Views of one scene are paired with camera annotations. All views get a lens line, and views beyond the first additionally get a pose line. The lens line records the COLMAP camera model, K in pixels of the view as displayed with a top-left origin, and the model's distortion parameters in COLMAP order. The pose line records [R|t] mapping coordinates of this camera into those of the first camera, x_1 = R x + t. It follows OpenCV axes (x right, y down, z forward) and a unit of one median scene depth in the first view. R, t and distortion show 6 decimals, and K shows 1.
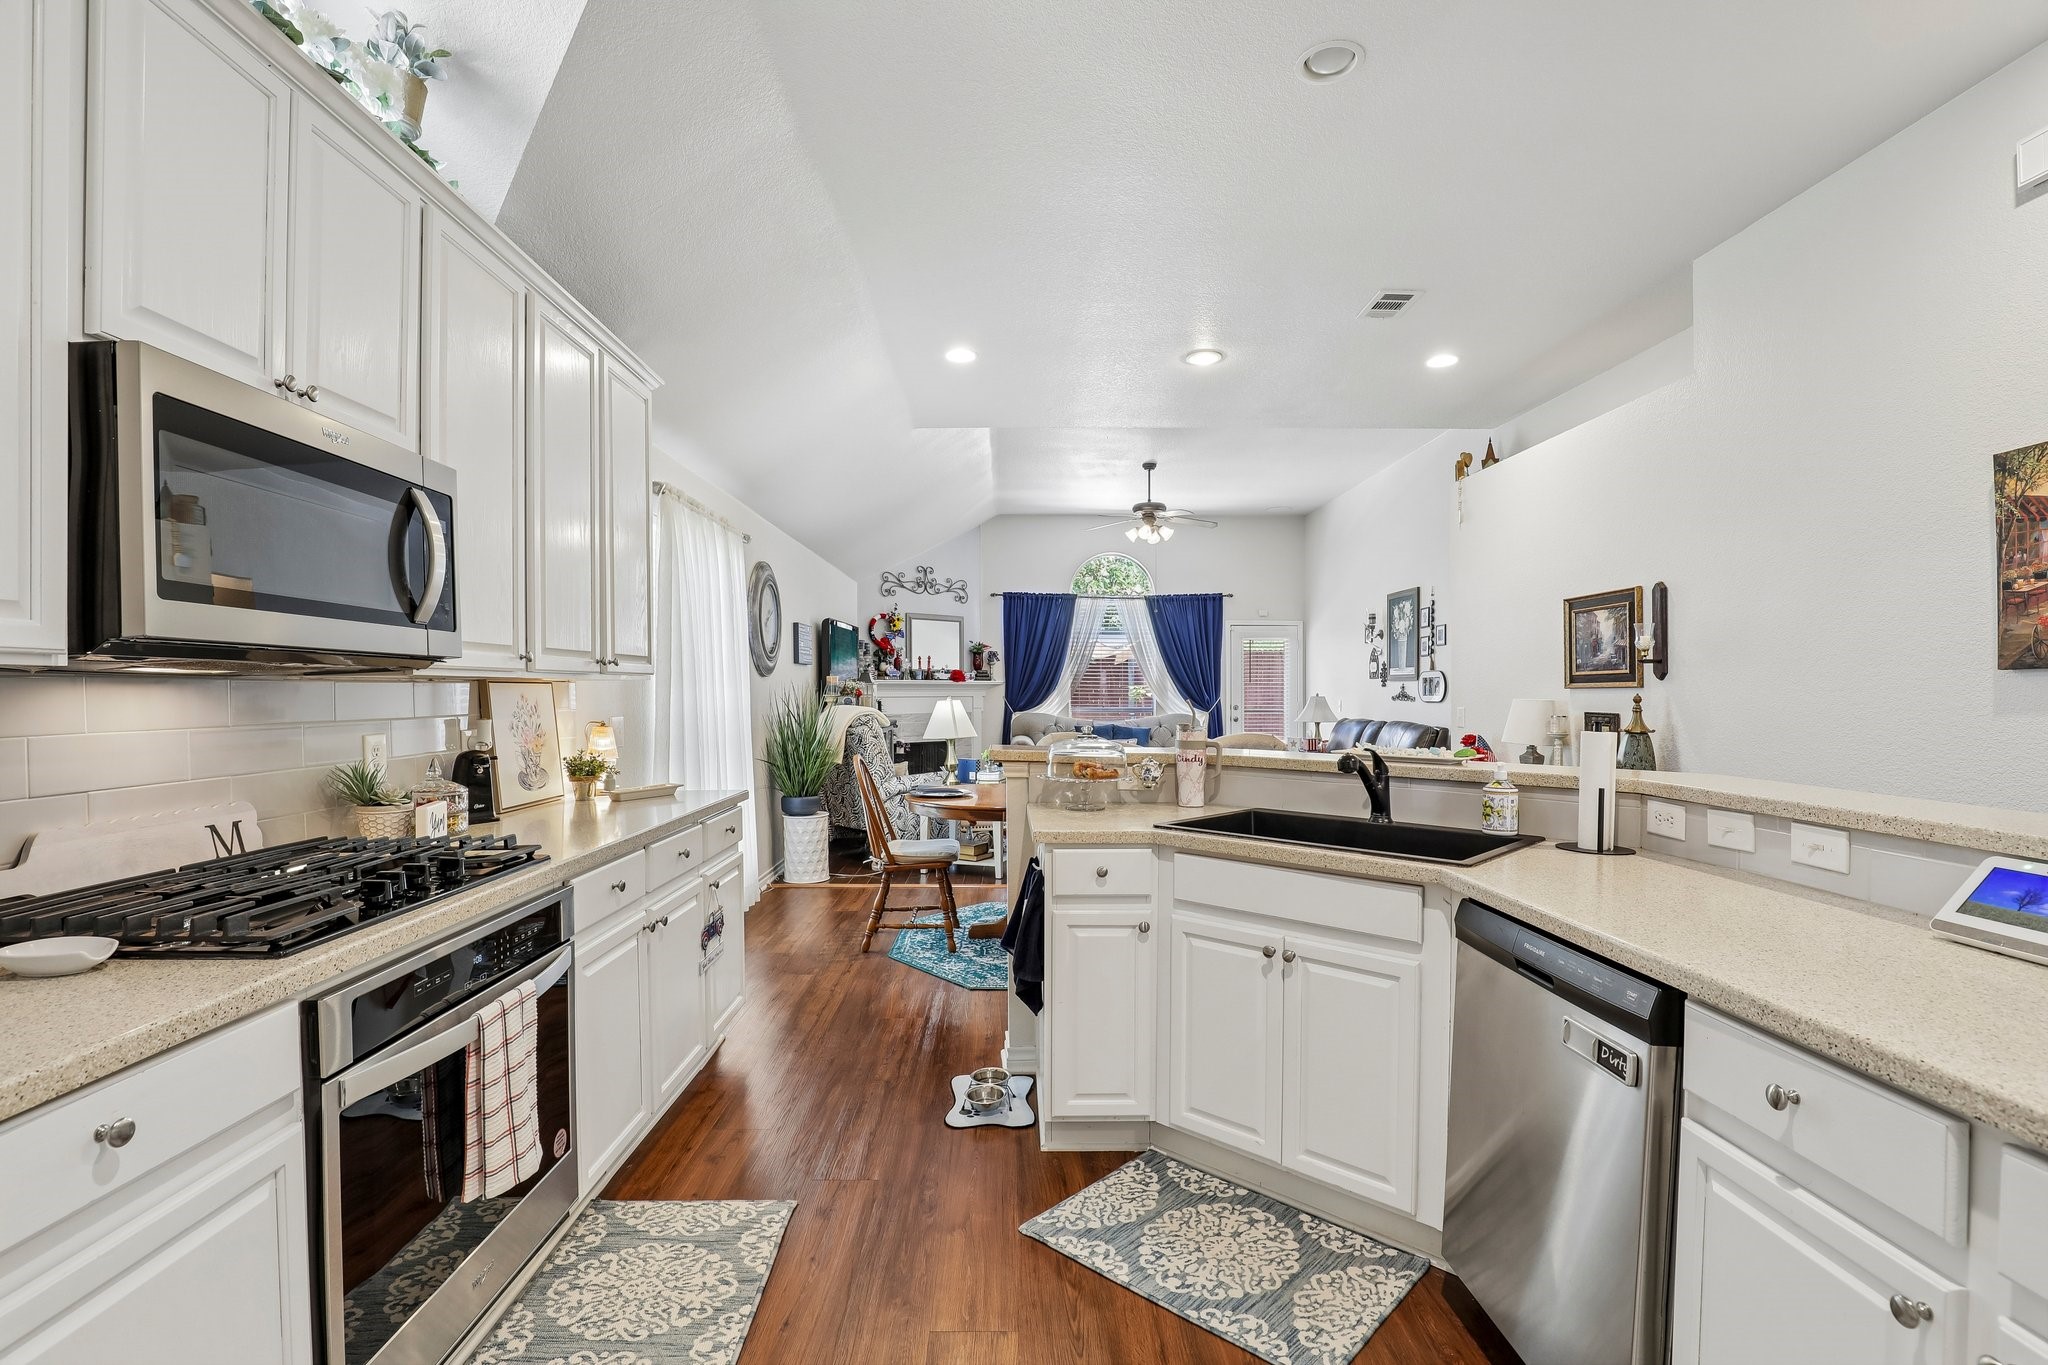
lens RADIAL K [[939.0, 0, 1030.8], [0, 939.0, 698.4], [0, 0, 1]] dist [-0.036187, 0.000305]
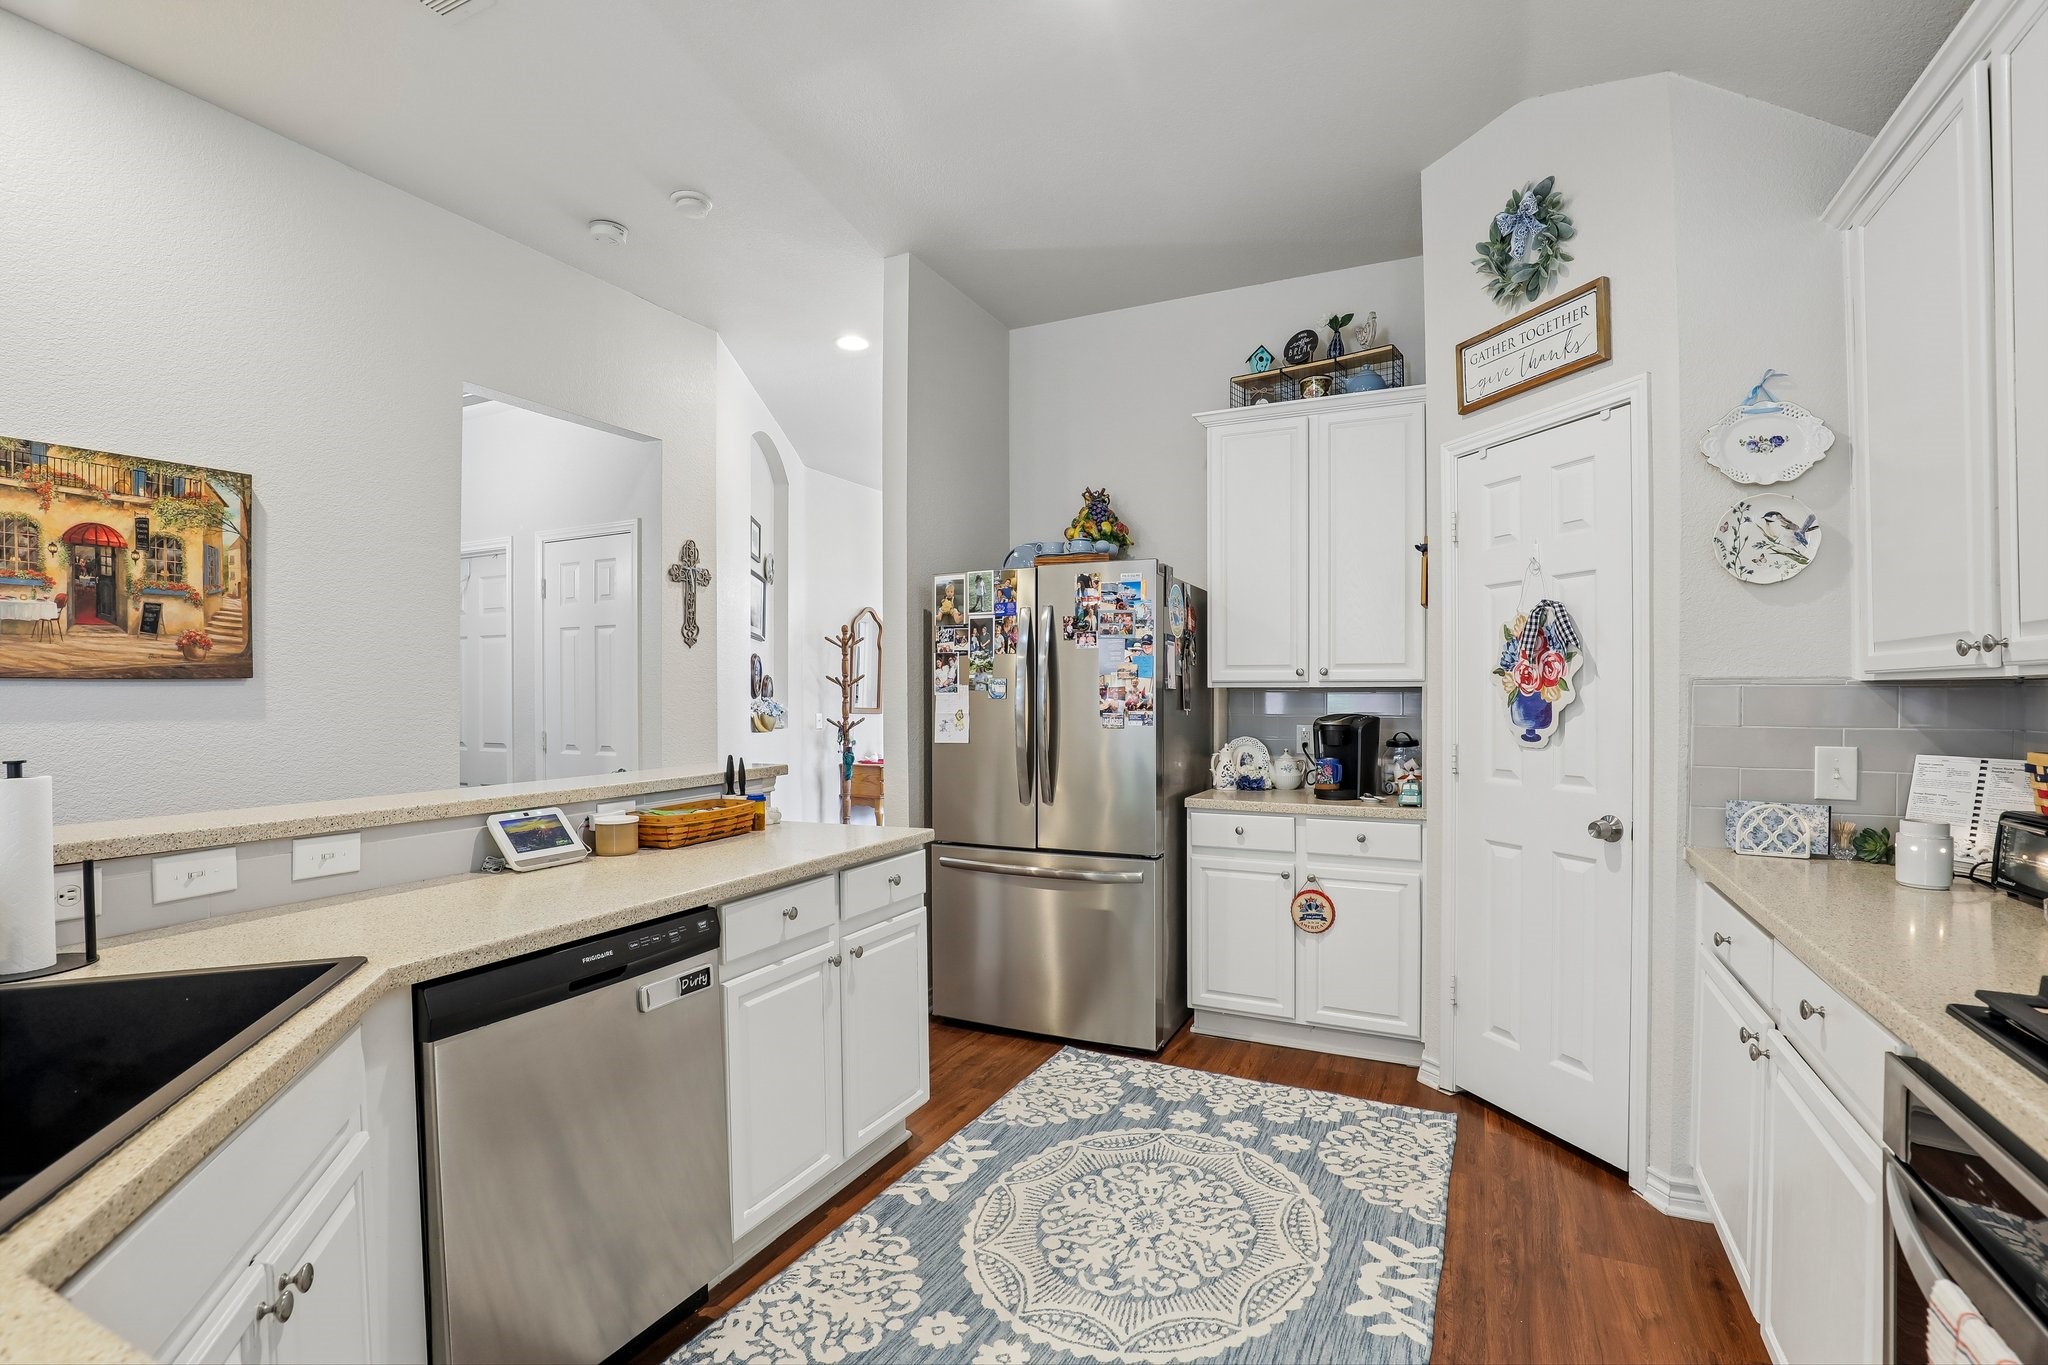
lens RADIAL K [[939.0, 0, 1030.8], [0, 939.0, 698.4], [0, 0, 1]] dist [-0.036187, 0.000305]
pose [[-0.892369, 0.004113, 0.451288, -0.053844], [0.011149, 0.999854, 0.012932, -0.003481], [-0.451169, 0.016571, -0.892285, 0.262878]]
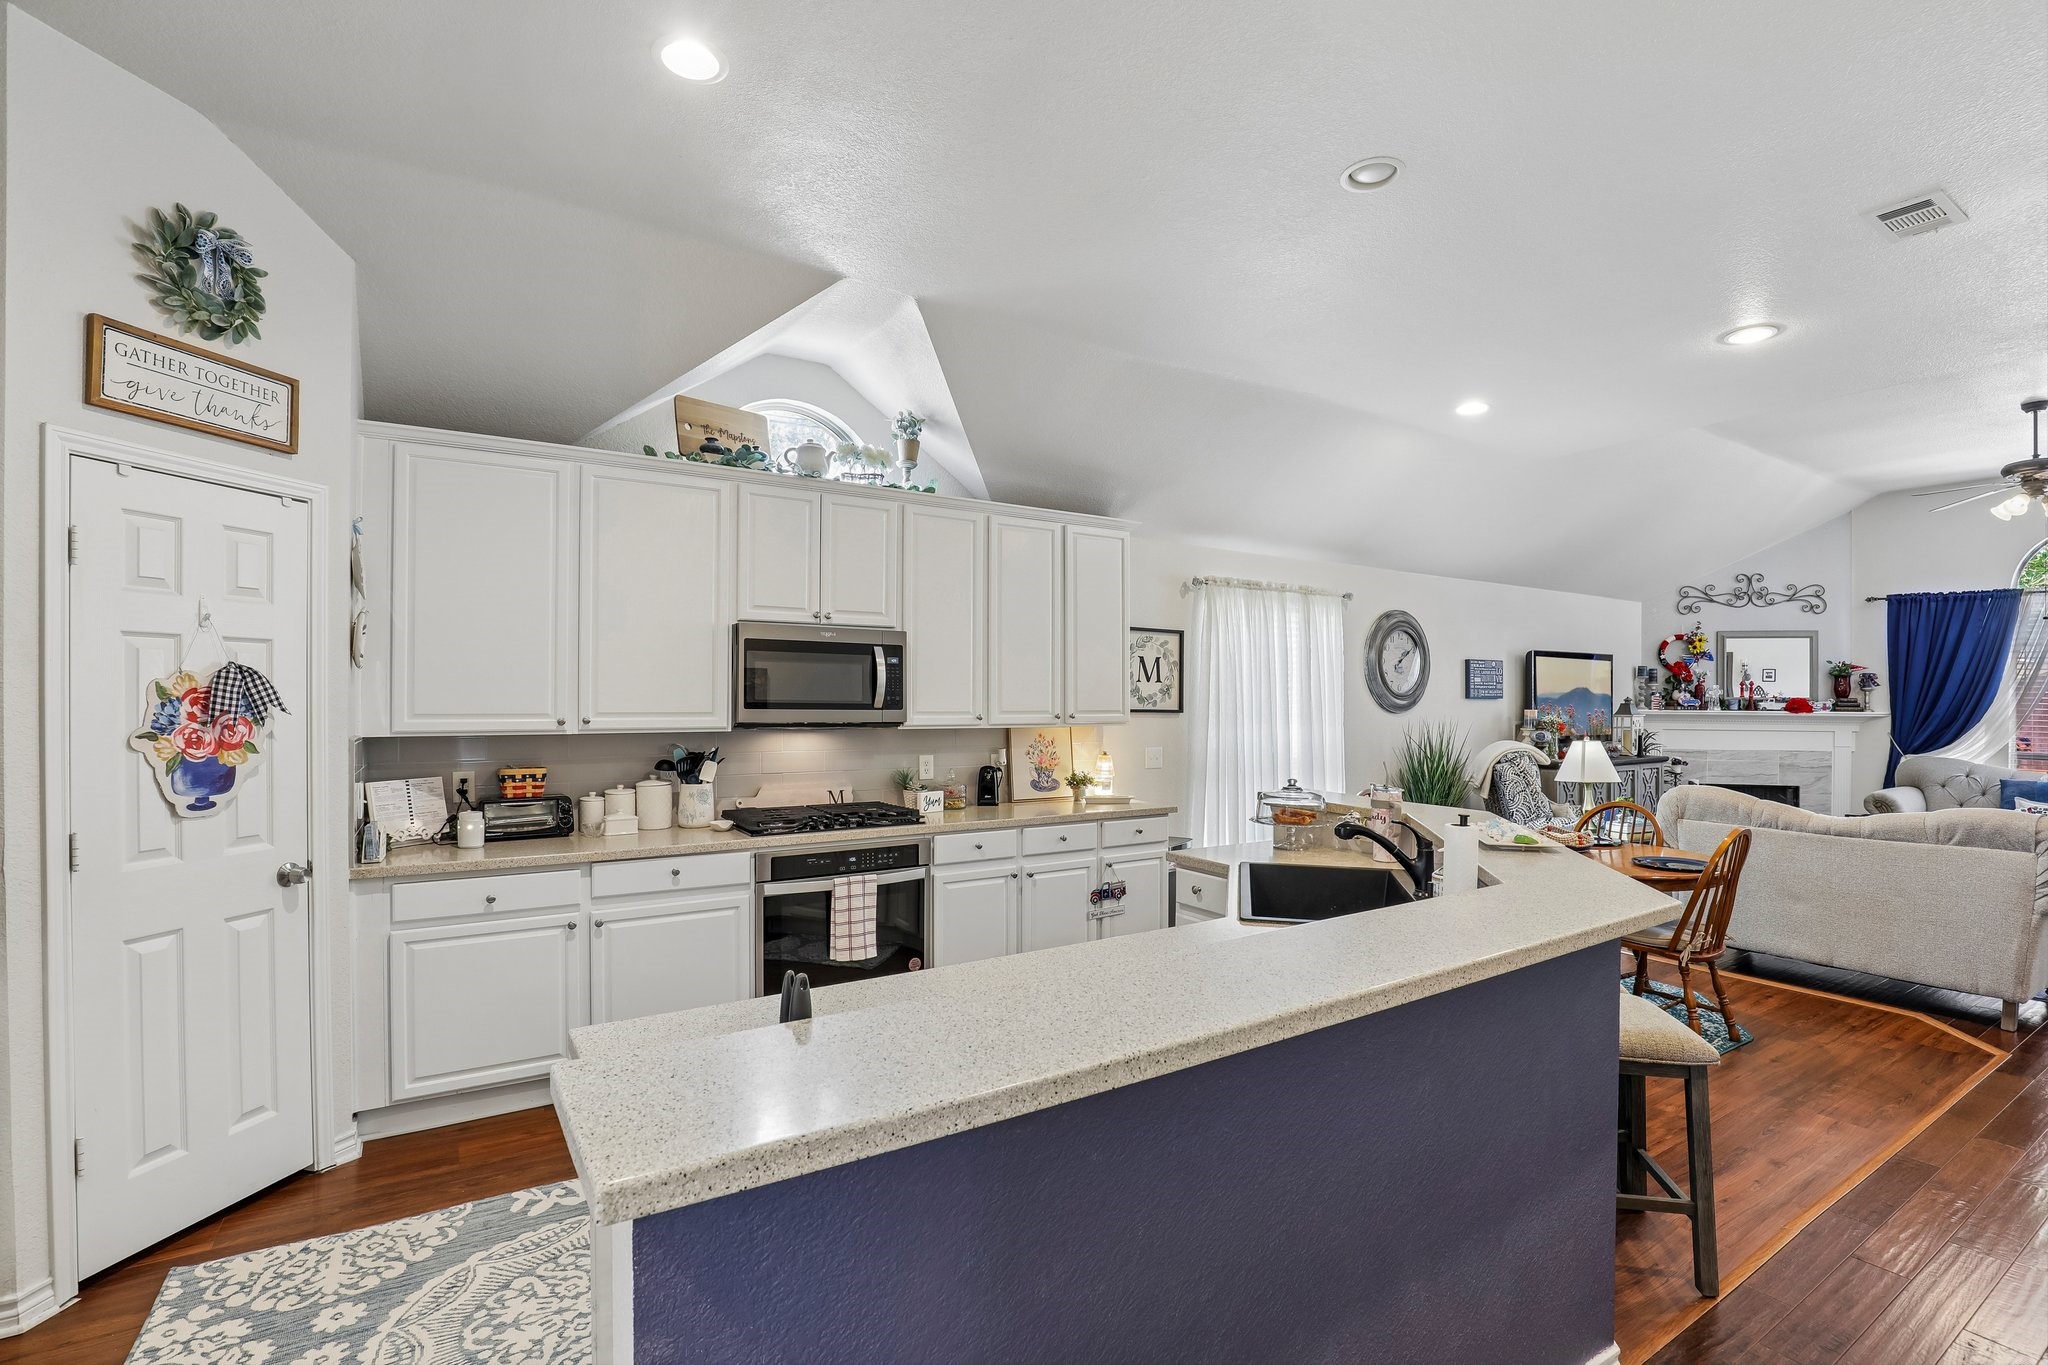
lens RADIAL K [[952.4, 0, 1025.7], [0, 952.4, 696.1], [0, 0, 1]] dist [-0.023904, 0.001049]
pose [[0.527115, 0.004375, -0.849783, 0.263752], [-0.015784, 0.999865, -0.004644, -0.018753], [0.849647, 0.015861, 0.527113, 0.018440]]
